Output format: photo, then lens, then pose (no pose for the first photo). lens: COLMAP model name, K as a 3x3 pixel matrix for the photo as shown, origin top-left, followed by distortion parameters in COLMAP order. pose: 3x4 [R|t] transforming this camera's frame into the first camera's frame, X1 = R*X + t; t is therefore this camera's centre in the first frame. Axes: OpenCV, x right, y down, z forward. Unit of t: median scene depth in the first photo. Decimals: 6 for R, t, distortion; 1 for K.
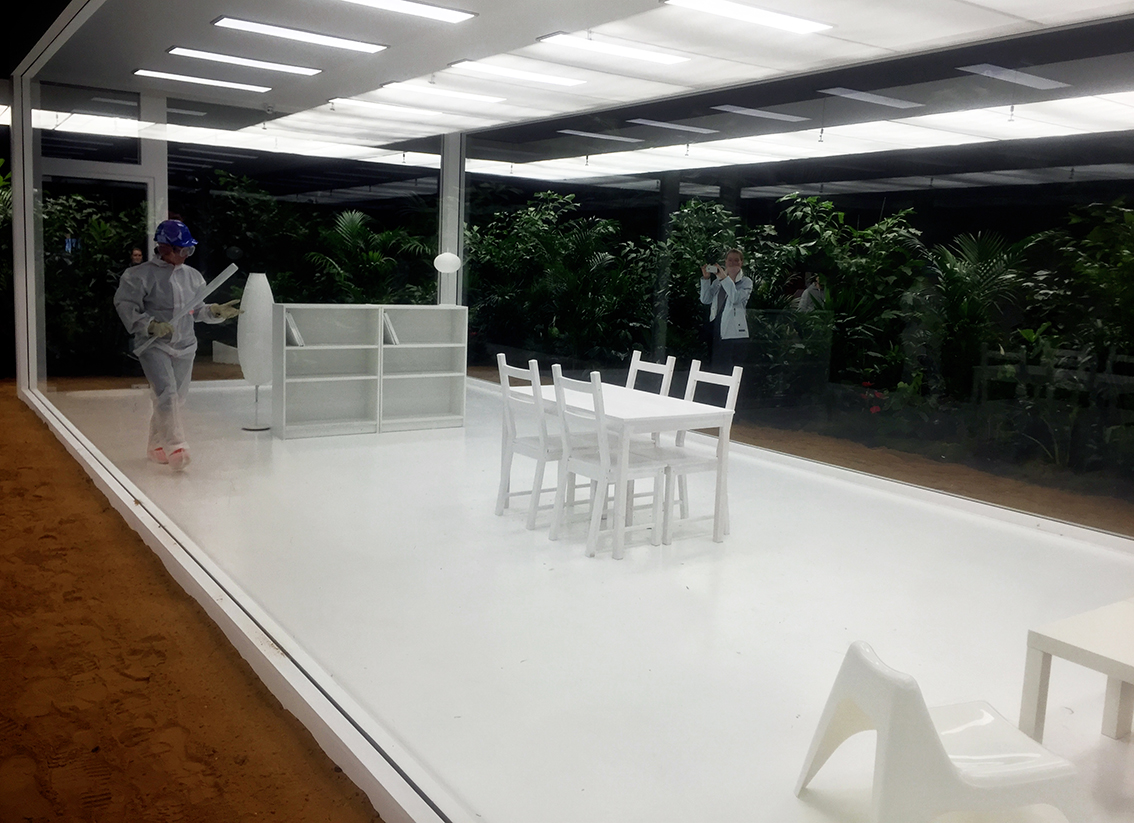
lens RADIAL K [[991.0, 0, 586.9], [0, 991.0, 393.3], [0, 0, 1]] dist [0.083203, -0.100925]
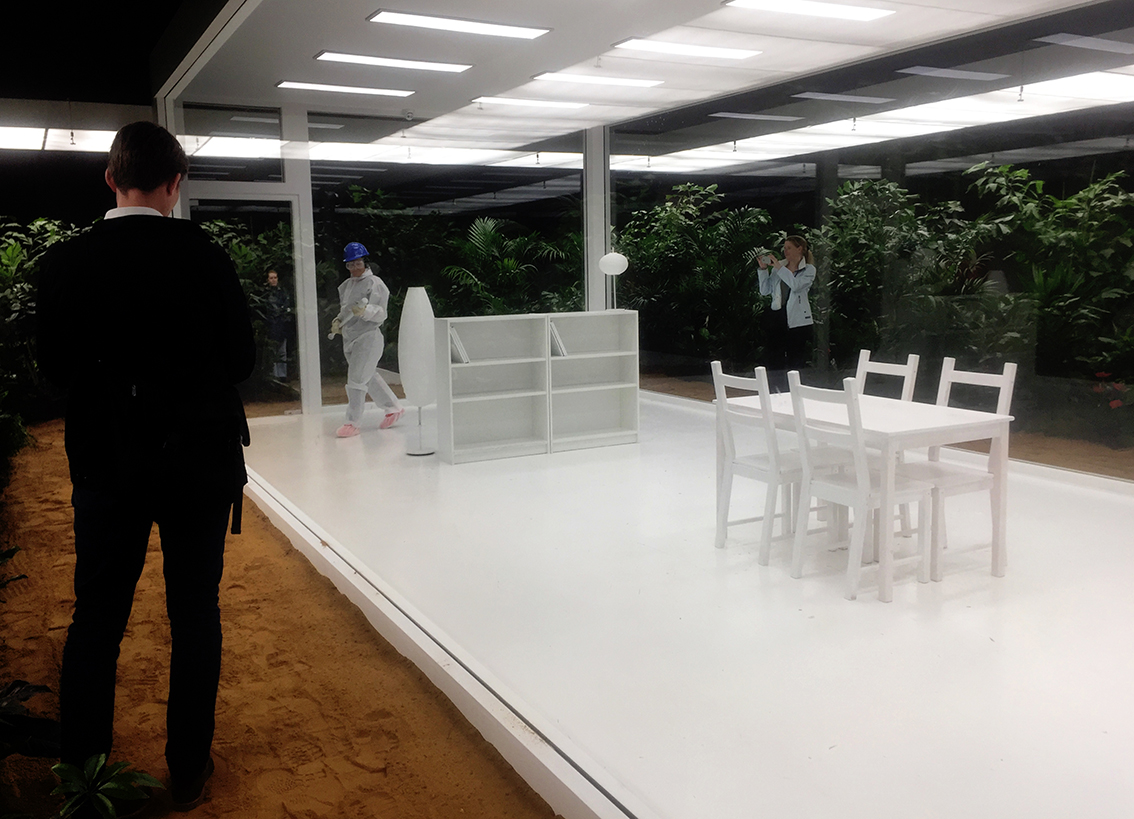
lens RADIAL K [[985.9, 0, 562.7], [0, 985.9, 388.3], [0, 0, 1]] dist [0.076716, -0.087059]
pose [[0.992612, -0.044952, -0.112698, -0.073793], [0.044114, 0.998977, -0.009919, -0.008310], [0.113028, 0.004874, 0.993580, 0.076485]]
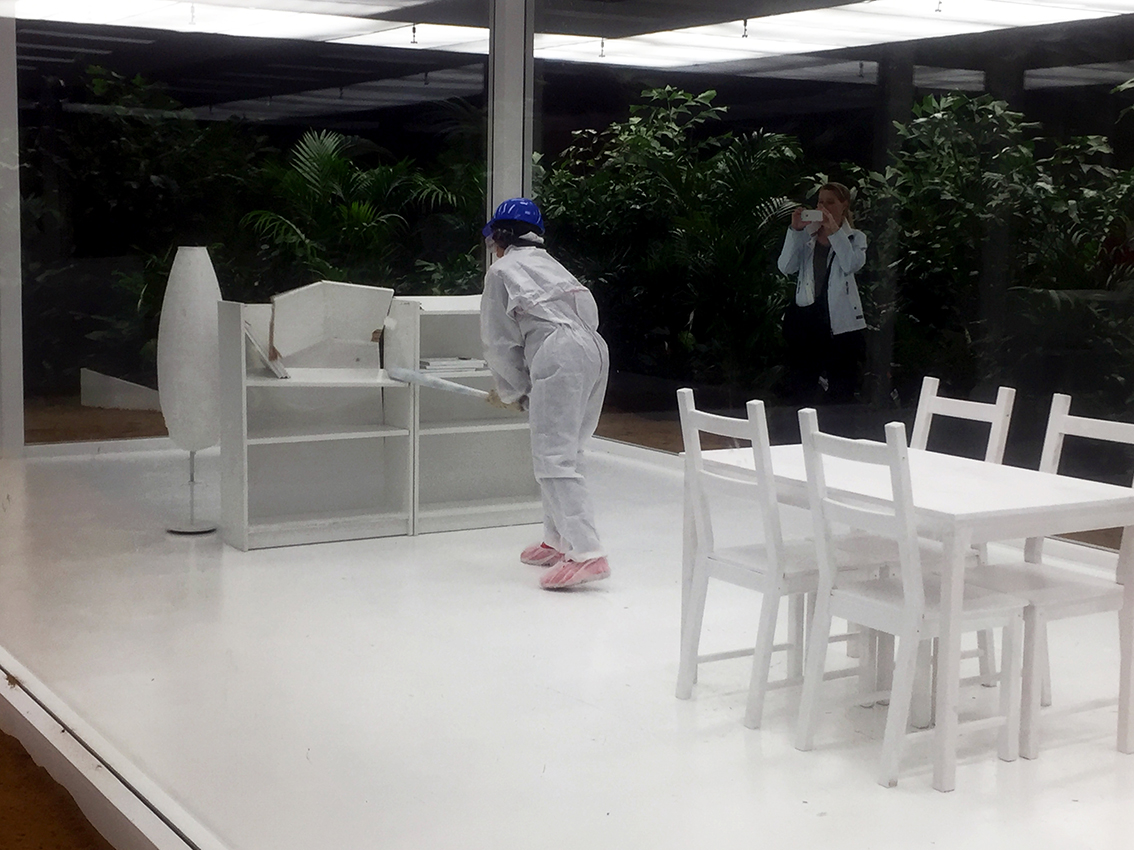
lens RADIAL K [[1693.9, 0, 567.0], [0, 1693.9, 419.1], [0, 0, 1]] dist [0.051850, 0.040175]
pose [[0.998579, -0.017264, -0.050412, -0.062258], [0.016653, 0.999783, -0.012502, -0.008460], [0.050617, 0.011644, 0.998650, 0.064076]]
